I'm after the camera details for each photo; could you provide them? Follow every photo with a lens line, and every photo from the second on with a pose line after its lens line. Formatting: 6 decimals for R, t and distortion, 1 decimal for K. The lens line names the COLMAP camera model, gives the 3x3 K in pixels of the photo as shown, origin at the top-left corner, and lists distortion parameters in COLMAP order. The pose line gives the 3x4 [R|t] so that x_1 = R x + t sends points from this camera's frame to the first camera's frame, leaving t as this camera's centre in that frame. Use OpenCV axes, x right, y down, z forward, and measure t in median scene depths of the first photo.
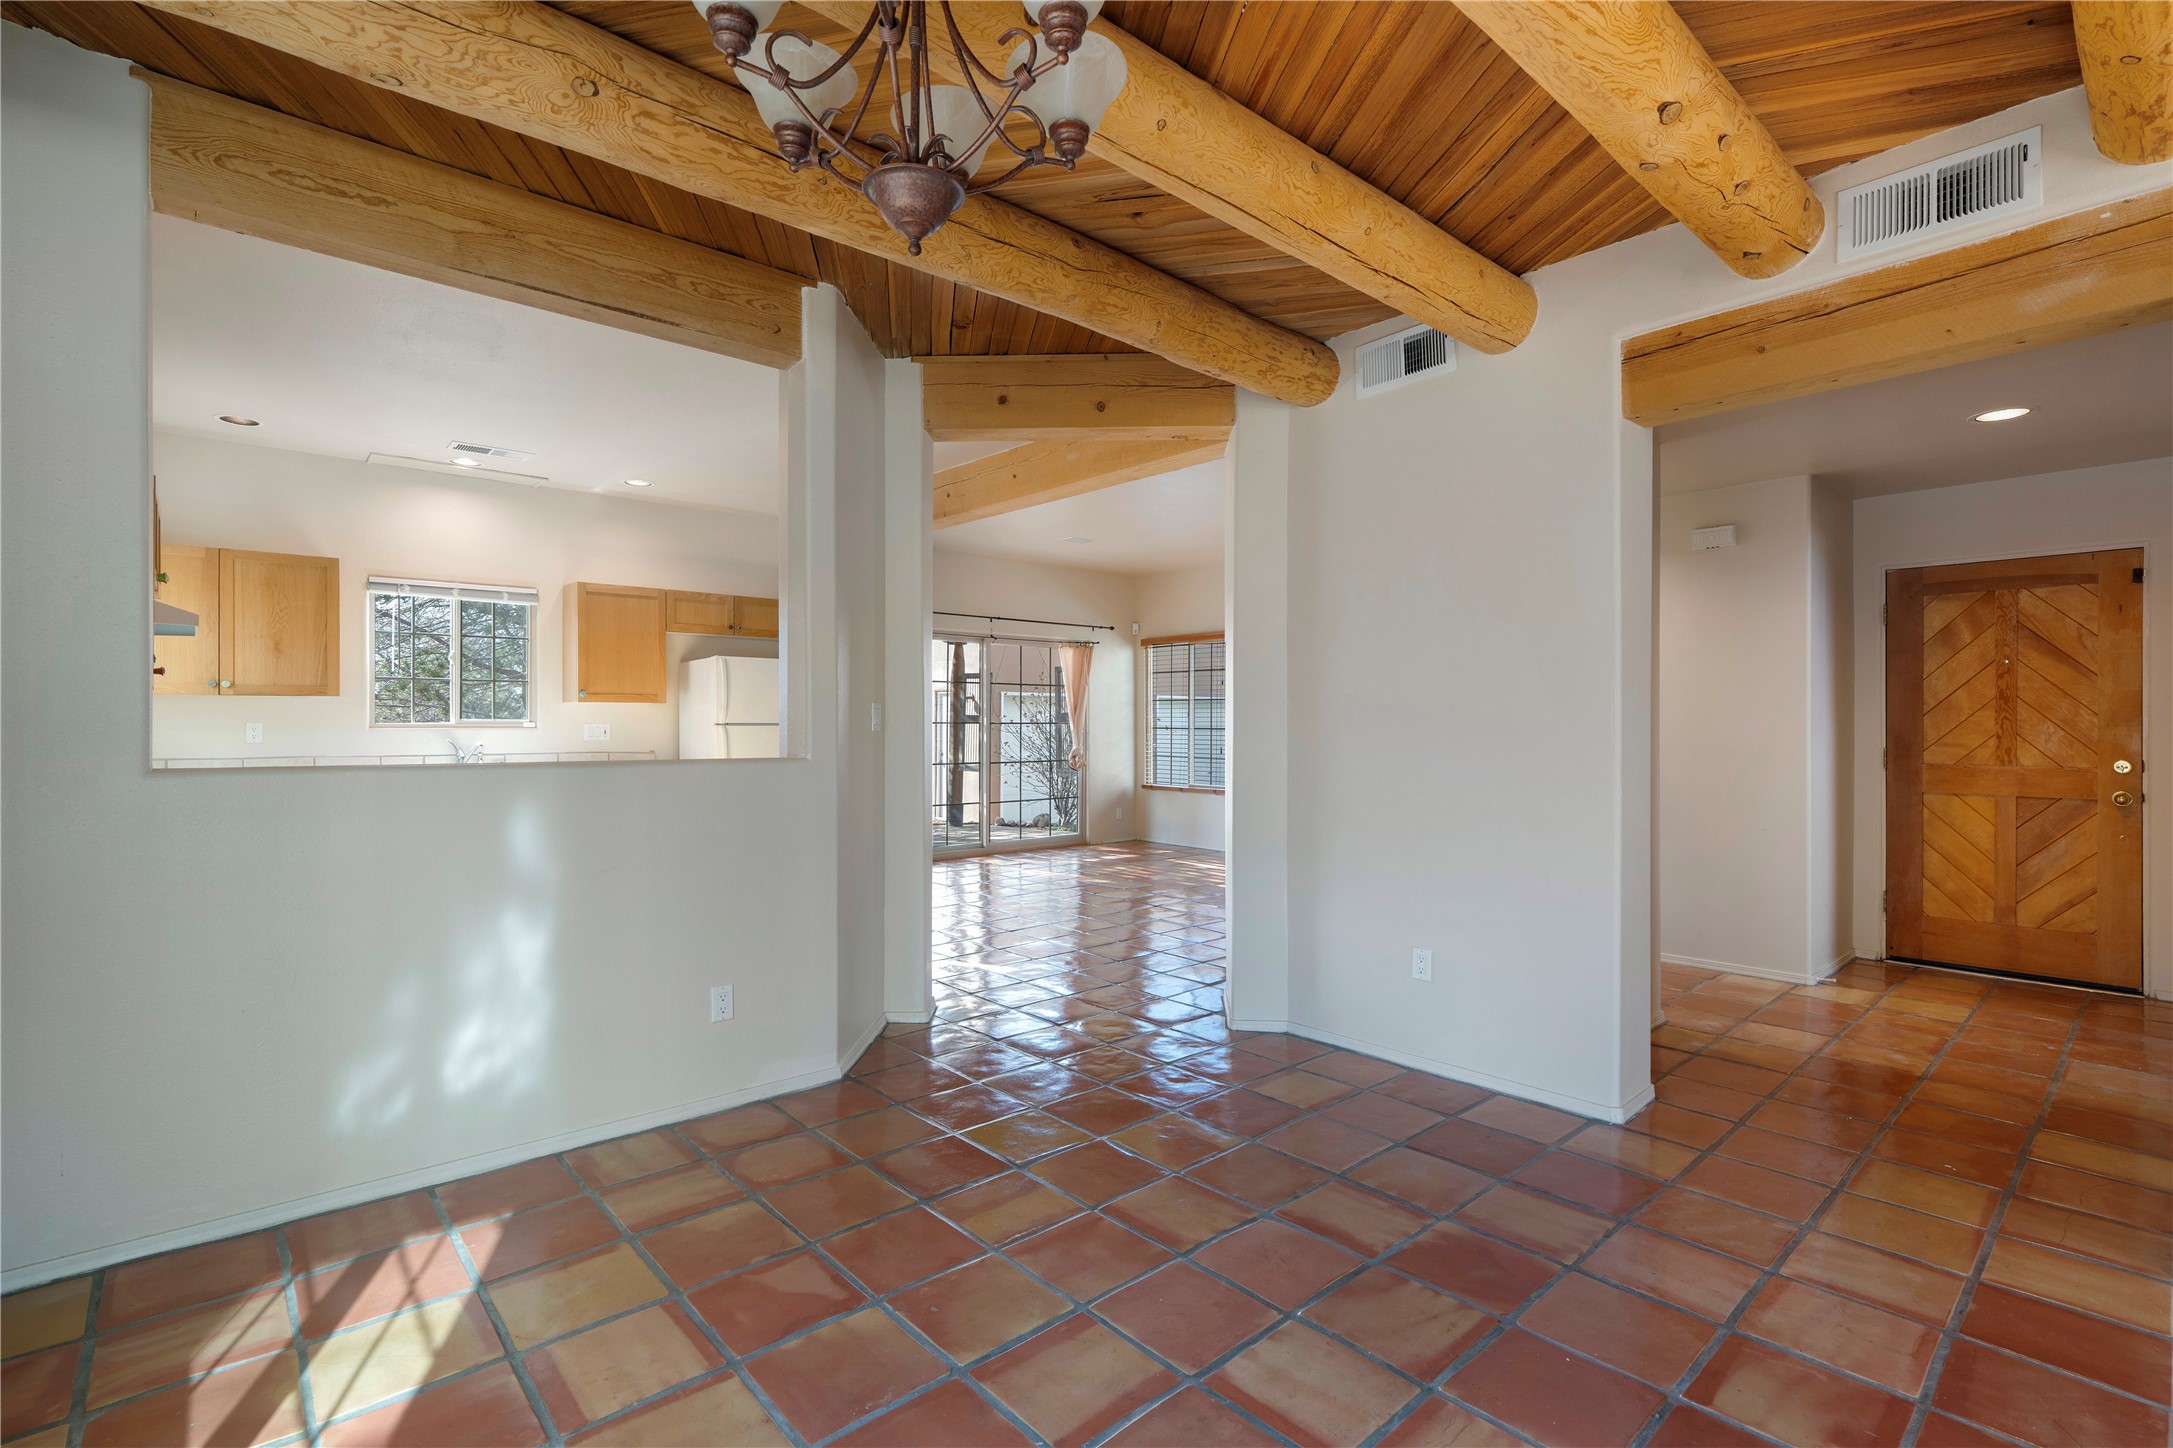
lens RADIAL K [[994.0, 0, 1086.5], [0, 994.0, 724.0], [0, 0, 1]] dist [0.001046, 0.000049]
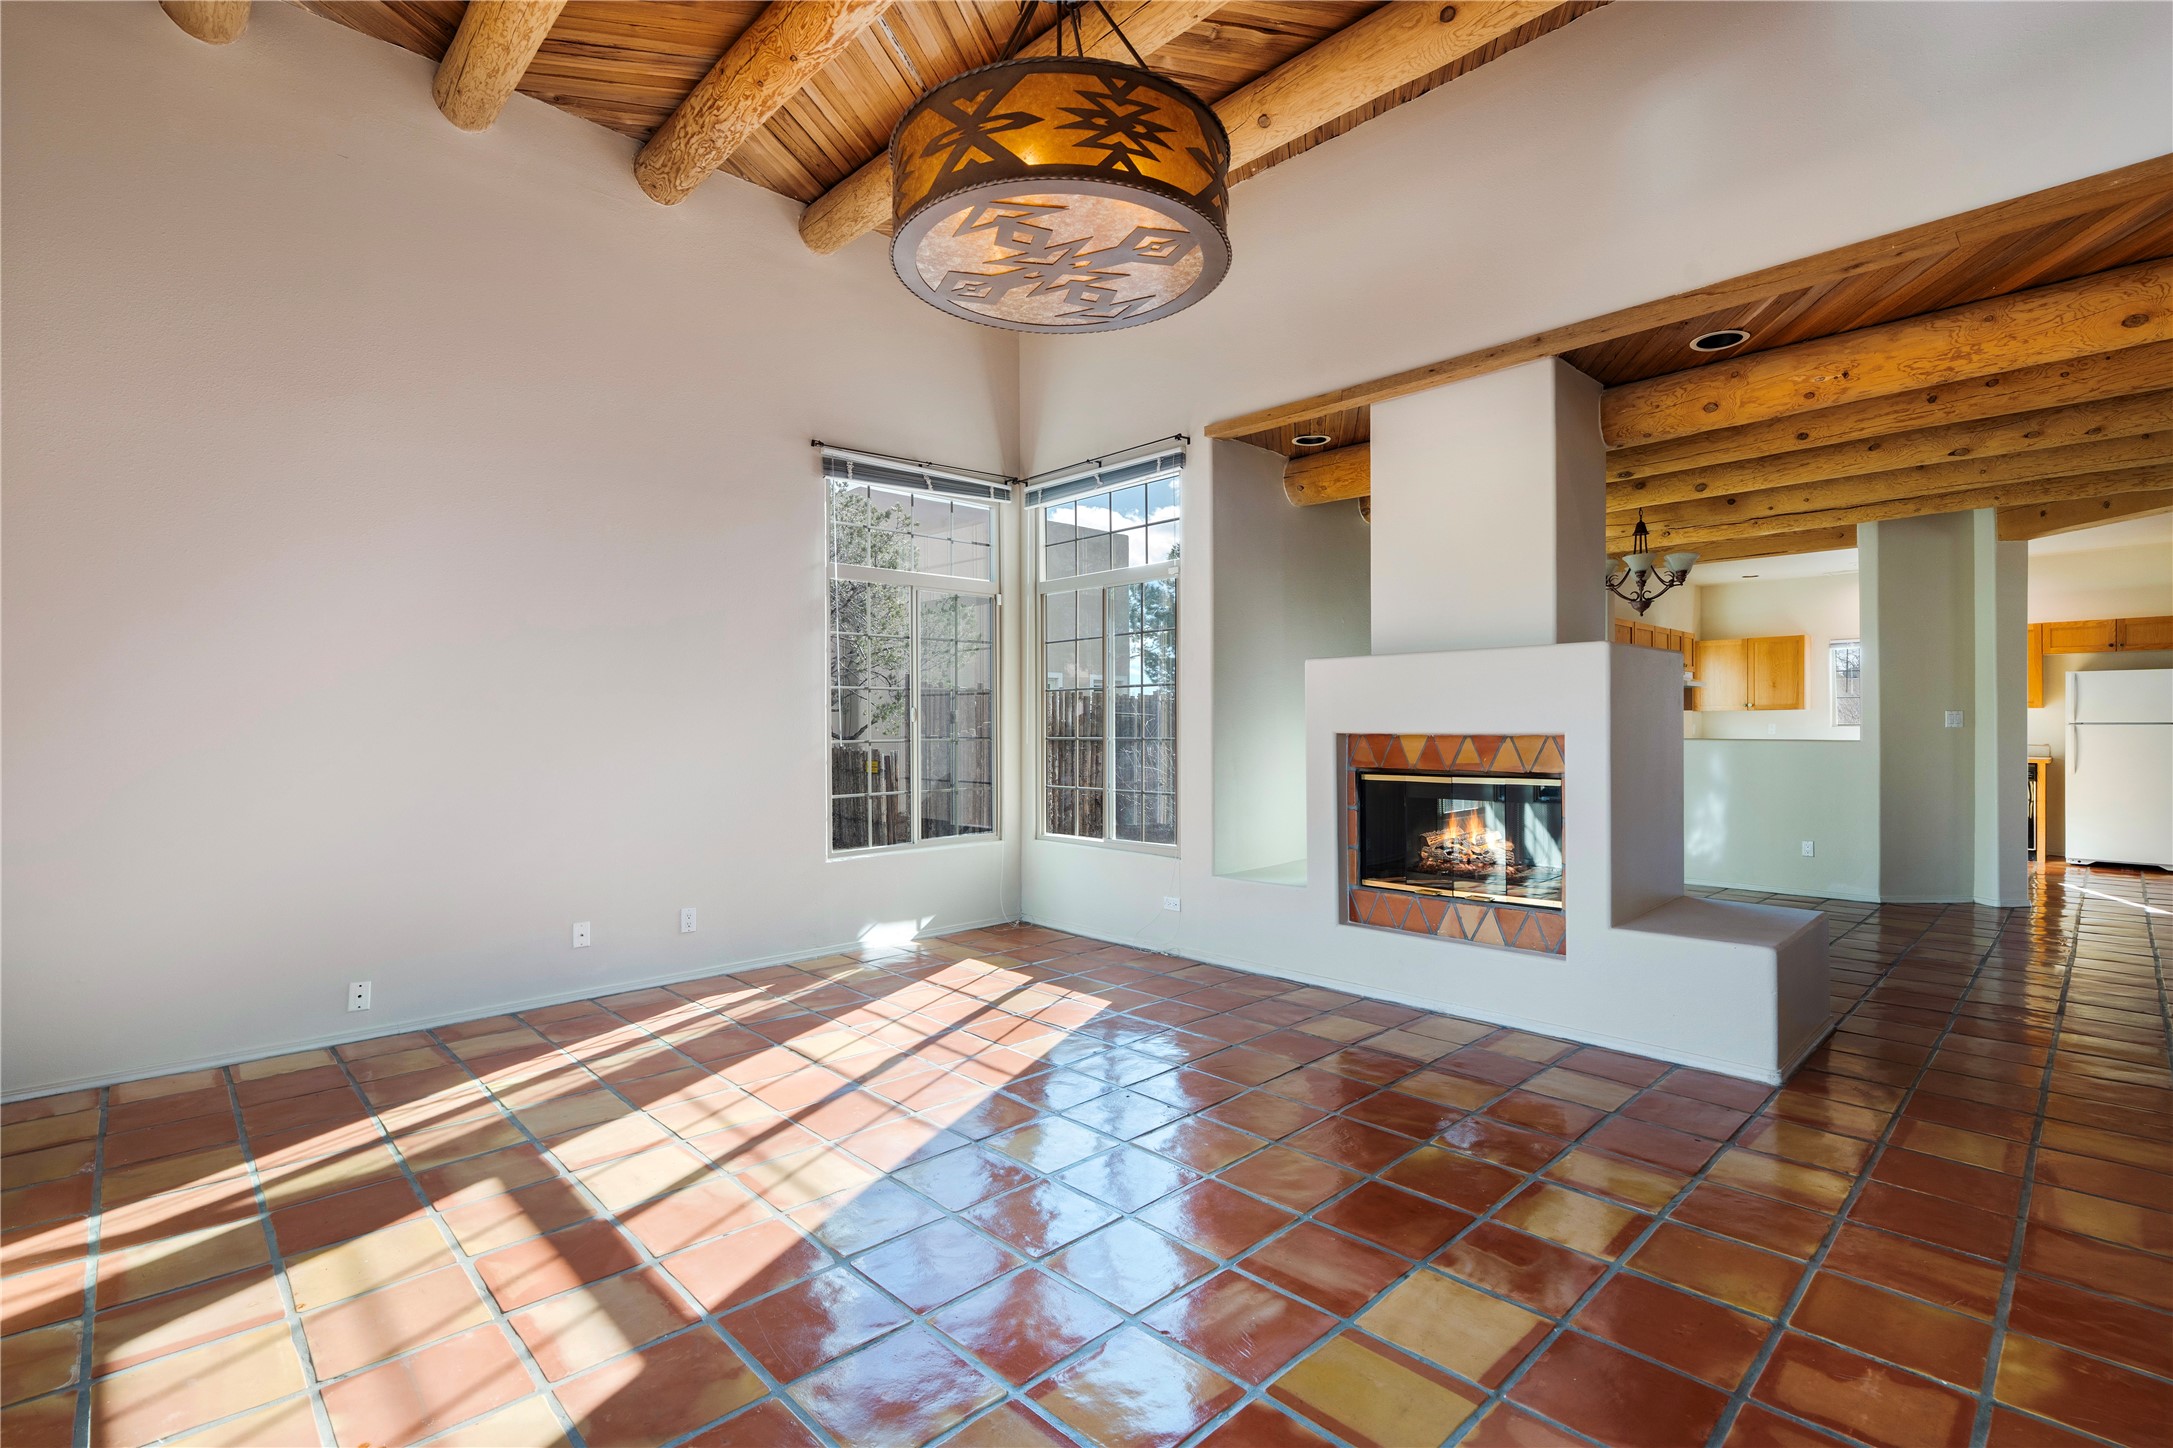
lens RADIAL K [[994.0, 0, 1086.5], [0, 994.0, 724.0], [0, 0, 1]] dist [0.001046, 0.000049]
pose [[0.043501, -0.003968, -0.999046, 1.068778], [0.001390, 0.999991, -0.003911, 0.003801], [0.999052, -0.001218, 0.043506, -0.423099]]
